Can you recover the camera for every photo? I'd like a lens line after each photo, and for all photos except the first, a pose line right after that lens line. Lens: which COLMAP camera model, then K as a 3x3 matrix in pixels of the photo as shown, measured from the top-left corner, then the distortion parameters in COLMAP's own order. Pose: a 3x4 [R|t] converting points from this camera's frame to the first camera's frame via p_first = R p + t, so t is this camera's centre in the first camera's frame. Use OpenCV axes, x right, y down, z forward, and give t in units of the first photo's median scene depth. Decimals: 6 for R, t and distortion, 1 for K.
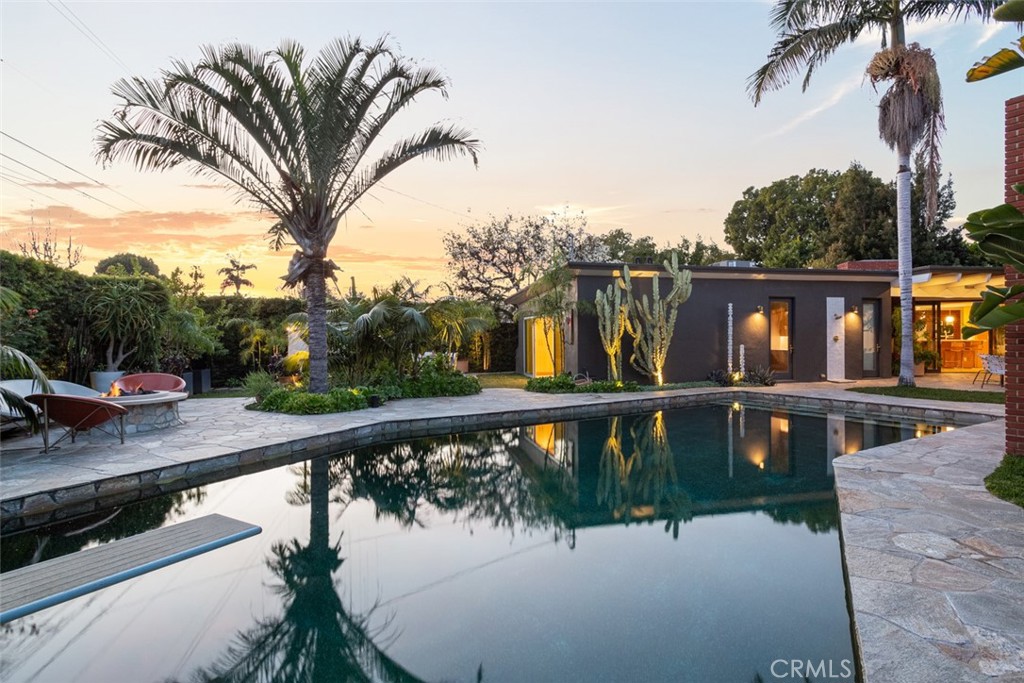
lens RADIAL K [[536.2, 0, 512.0], [0, 536.2, 339.3], [0, 0, 1]] dist [0.002426, 0.000407]
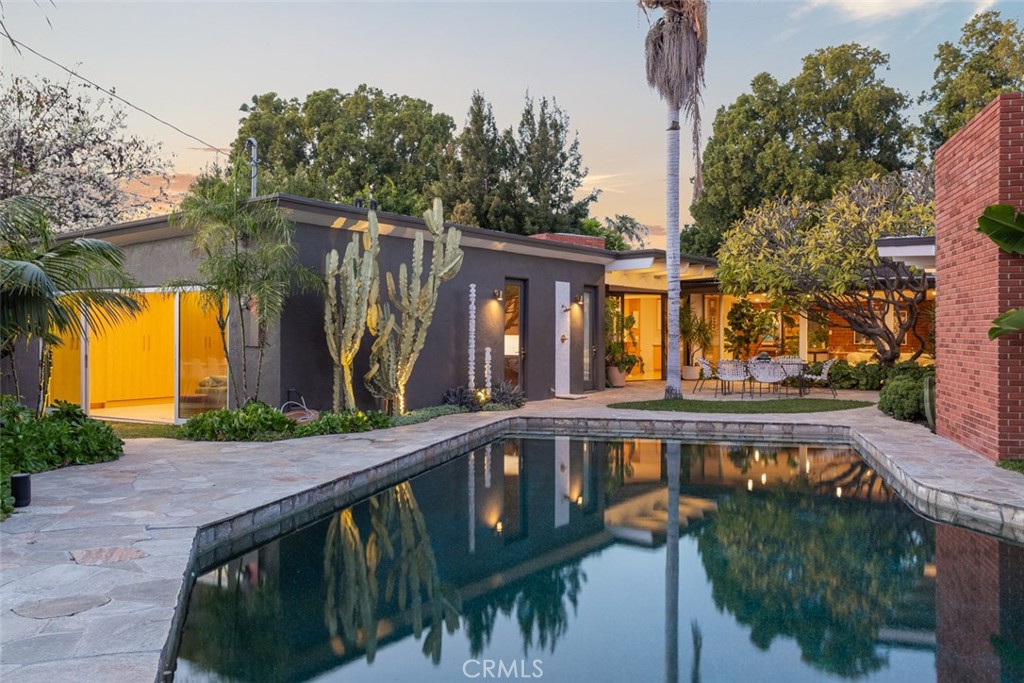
lens RADIAL K [[915.3, 0, 511.3], [0, 915.3, 339.1], [0, 0, 1]] dist [-0.011297, 0.003077]
pose [[0.714323, 0.003847, 0.699806, -0.340747], [-0.005099, 0.999987, -0.000293, 0.000385], [-0.699798, -0.003359, 0.714333, 0.173558]]
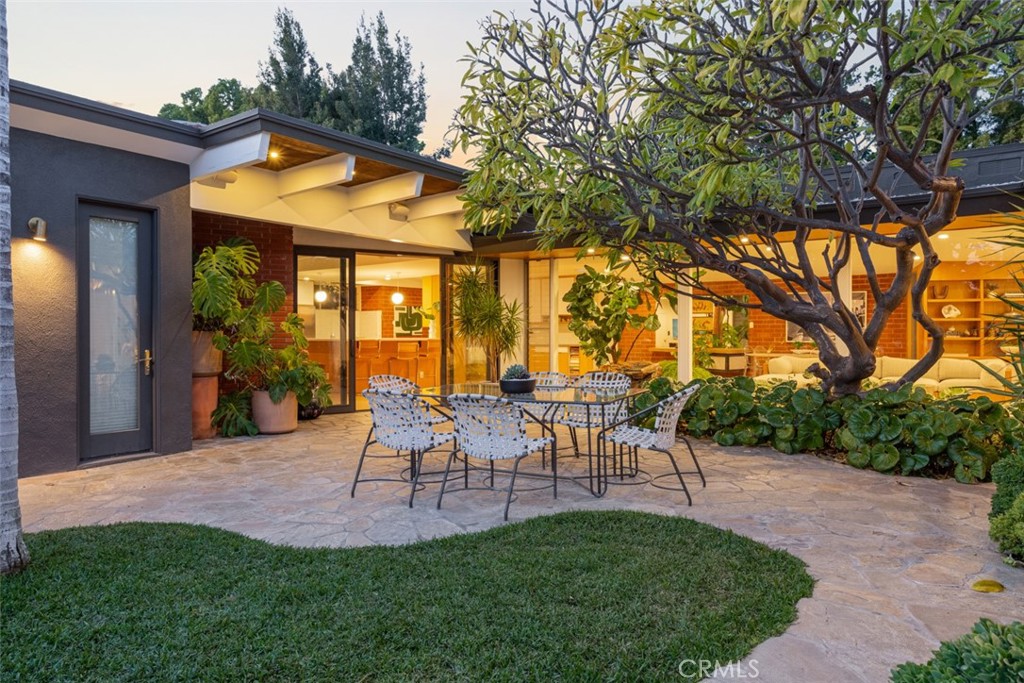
lens RADIAL K [[699.8, 0, 513.9], [0, 699.8, 343.4], [0, 0, 1]] dist [-0.035342, -0.000875]
pose [[0.741160, -0.003109, 0.671321, 0.624712], [-0.000403, 0.999987, 0.005077, 0.003749], [-0.671328, -0.004033, 0.741150, 0.595314]]
